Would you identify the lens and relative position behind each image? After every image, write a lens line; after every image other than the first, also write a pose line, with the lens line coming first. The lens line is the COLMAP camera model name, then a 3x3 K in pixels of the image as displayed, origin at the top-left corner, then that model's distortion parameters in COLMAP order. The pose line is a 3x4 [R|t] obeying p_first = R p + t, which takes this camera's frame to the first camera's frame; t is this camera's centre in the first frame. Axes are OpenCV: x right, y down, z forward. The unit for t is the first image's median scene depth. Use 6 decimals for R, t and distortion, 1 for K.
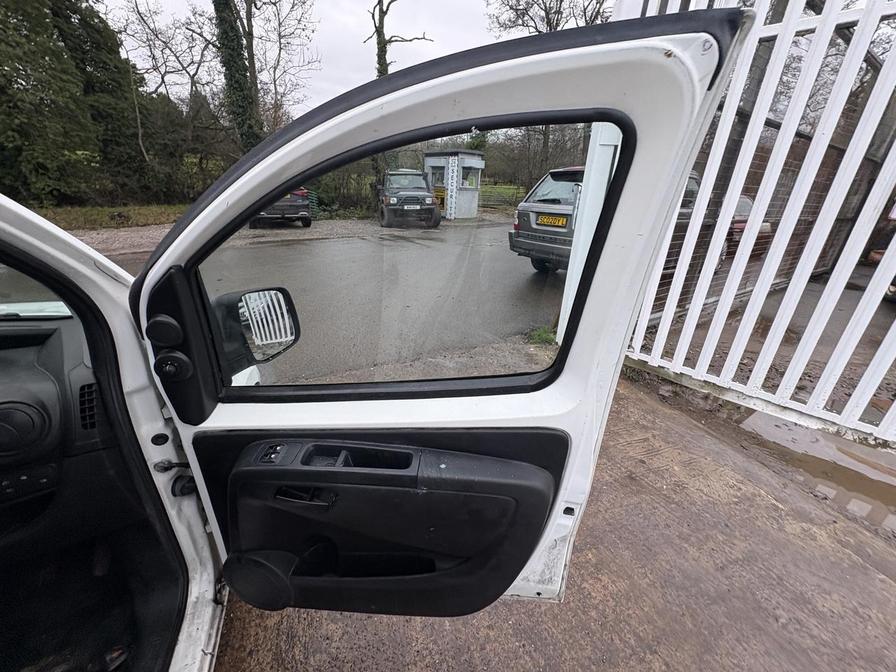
lens RADIAL K [[356.2, 0, 447.2], [0, 356.2, 336.1], [0, 0, 1]] dist [0.000125, -0.000034]
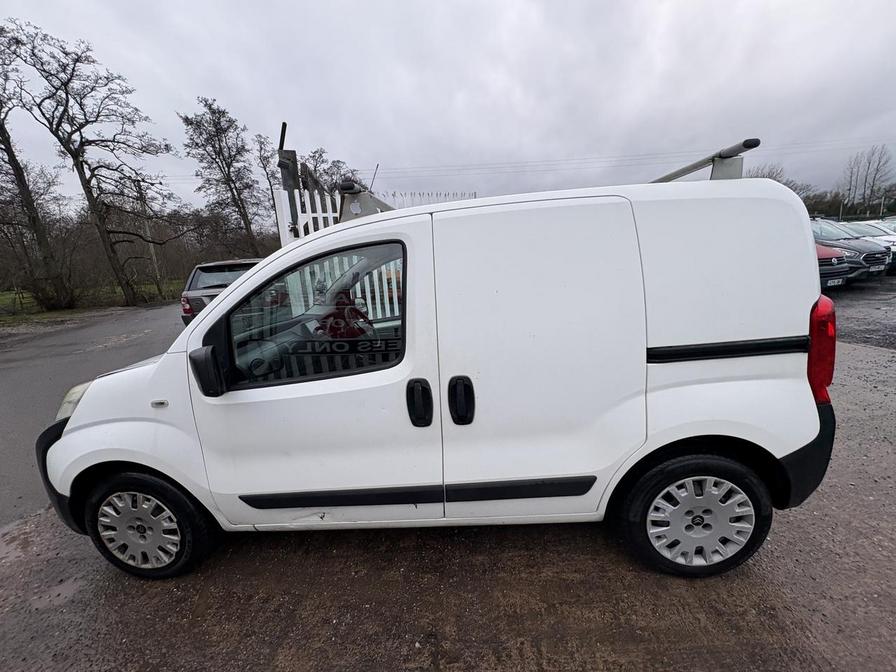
lens RADIAL K [[356.2, 0, 447.2], [0, 356.2, 336.1], [0, 0, 1]] dist [0.000125, -0.000034]
pose [[0.395158, -0.249241, 0.884154, -0.219159], [0.433440, 0.899199, 0.059764, 0.031557], [-0.809926, 0.359612, 0.463357, -0.095820]]
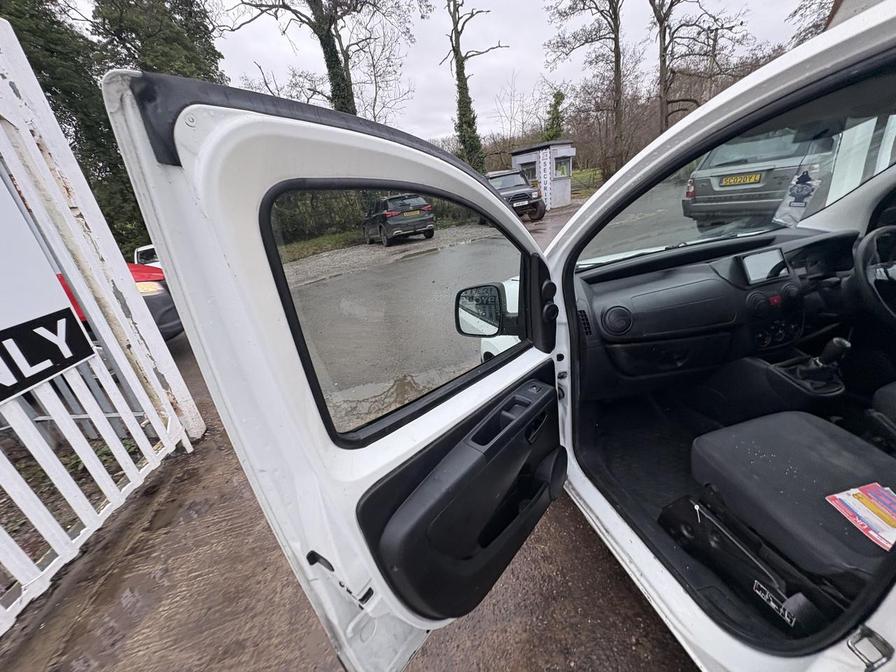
lens RADIAL K [[356.2, 0, 447.2], [0, 356.2, 336.1], [0, 0, 1]] dist [0.000125, -0.000034]
pose [[0.979593, -0.124440, -0.157833, -0.166516], [0.123008, 0.992227, -0.018849, 0.021317], [0.158952, -0.000950, 0.987286, -0.076545]]
